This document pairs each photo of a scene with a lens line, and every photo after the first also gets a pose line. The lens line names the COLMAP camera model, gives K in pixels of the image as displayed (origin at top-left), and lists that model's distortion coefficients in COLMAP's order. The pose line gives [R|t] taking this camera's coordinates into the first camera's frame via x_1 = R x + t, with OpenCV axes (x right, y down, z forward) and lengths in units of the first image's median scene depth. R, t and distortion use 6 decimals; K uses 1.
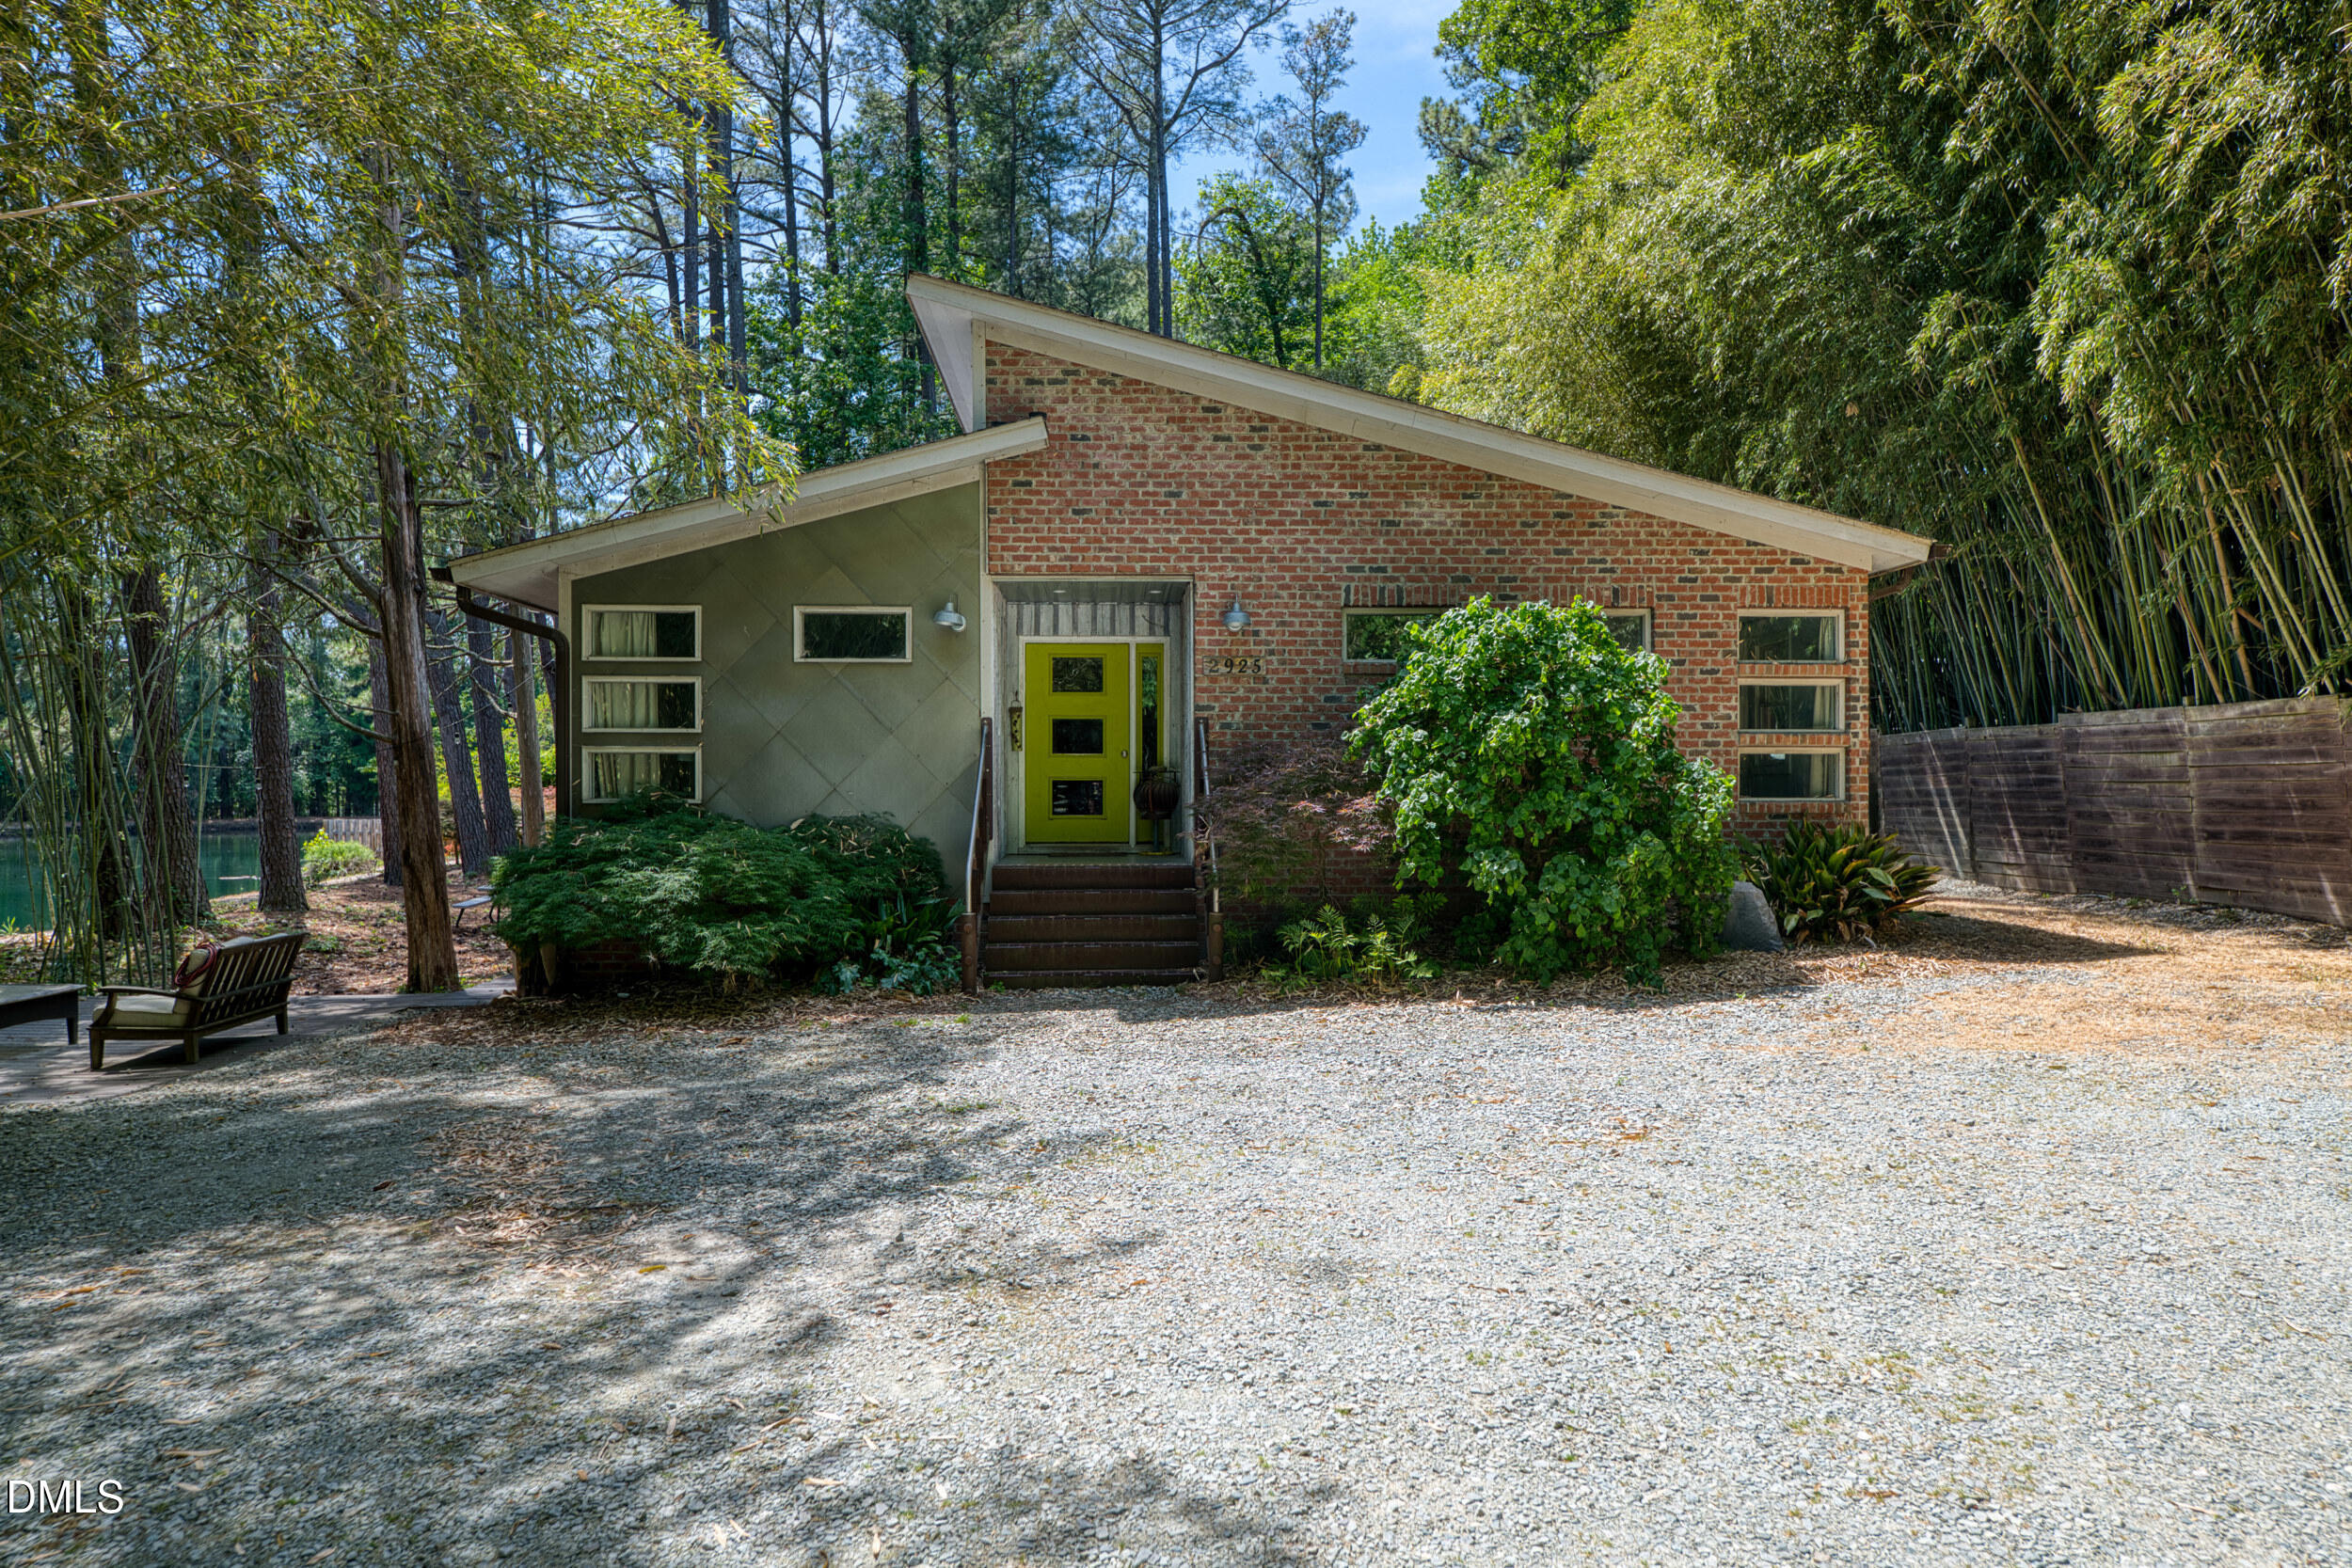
lens RADIAL K [[1503.9, 0, 1176.0], [0, 1503.9, 784.0], [0, 0, 1]] dist [-0.001930, 0.002502]
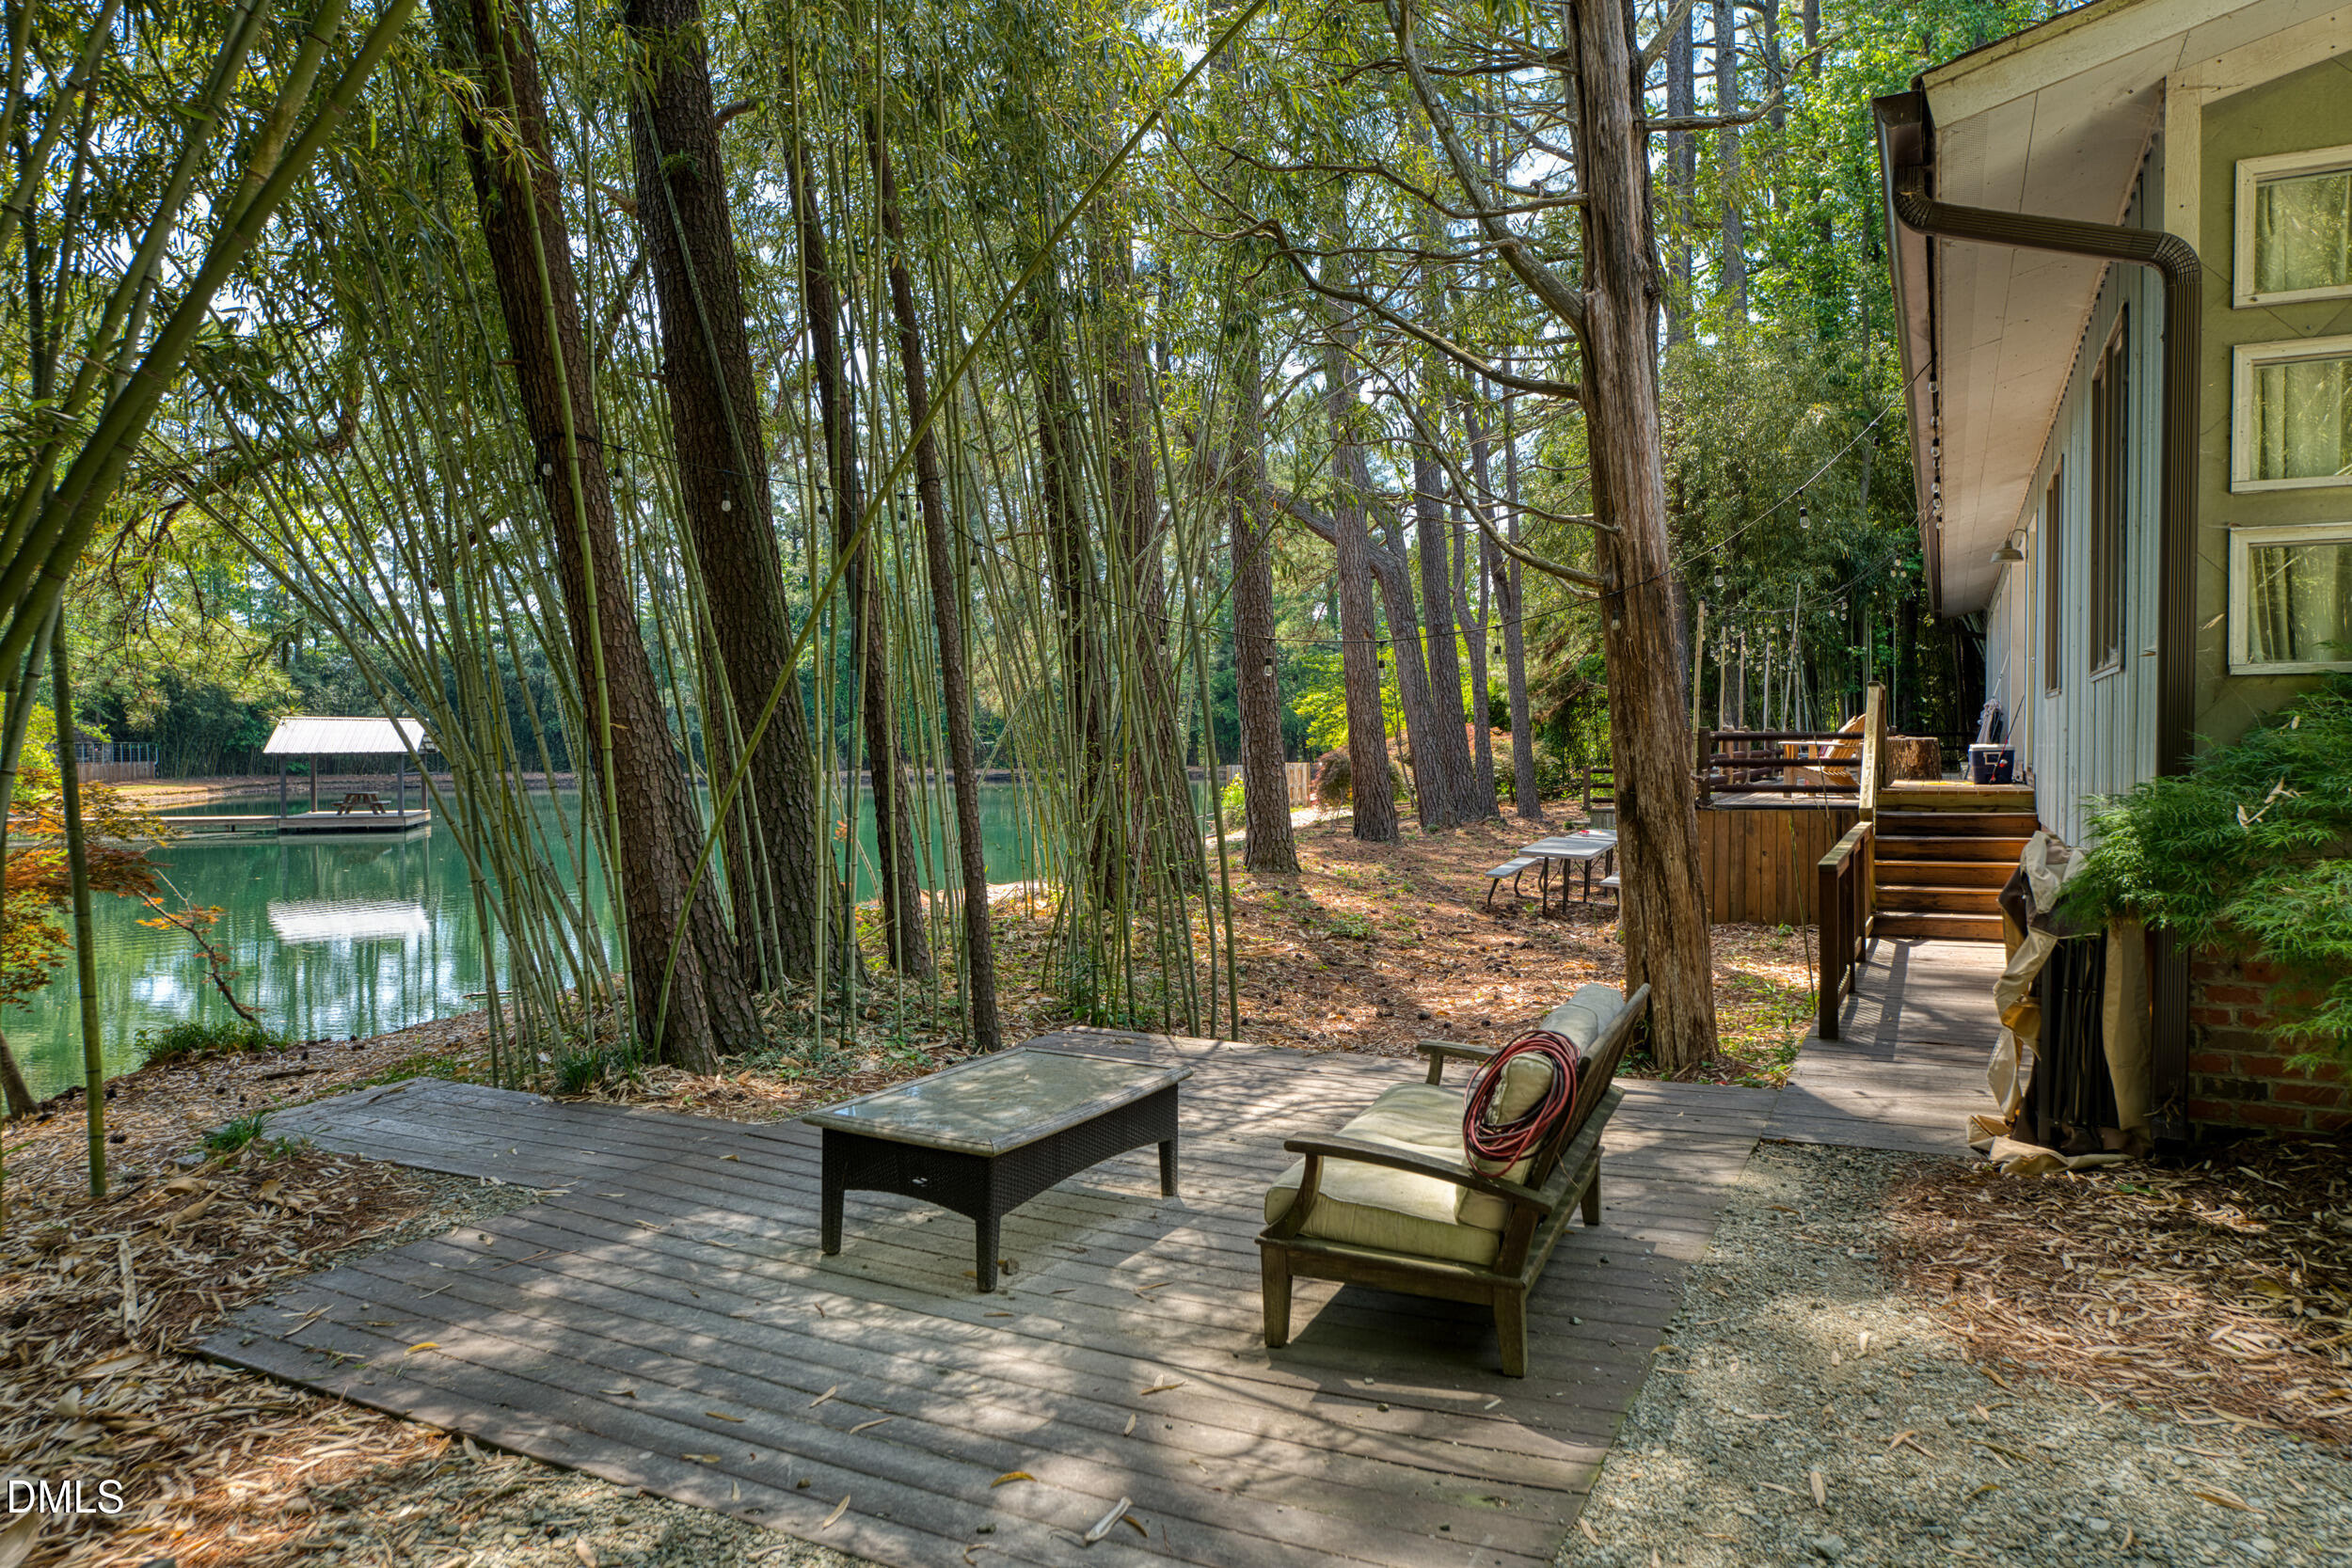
lens RADIAL K [[1503.9, 0, 1176.0], [0, 1503.9, 784.0], [0, 0, 1]] dist [-0.001930, 0.002502]
pose [[0.867206, 0.011805, -0.497810, -0.410931], [0.003522, 0.999548, 0.029840, 0.026665], [0.497937, -0.027631, 0.866773, 0.493194]]
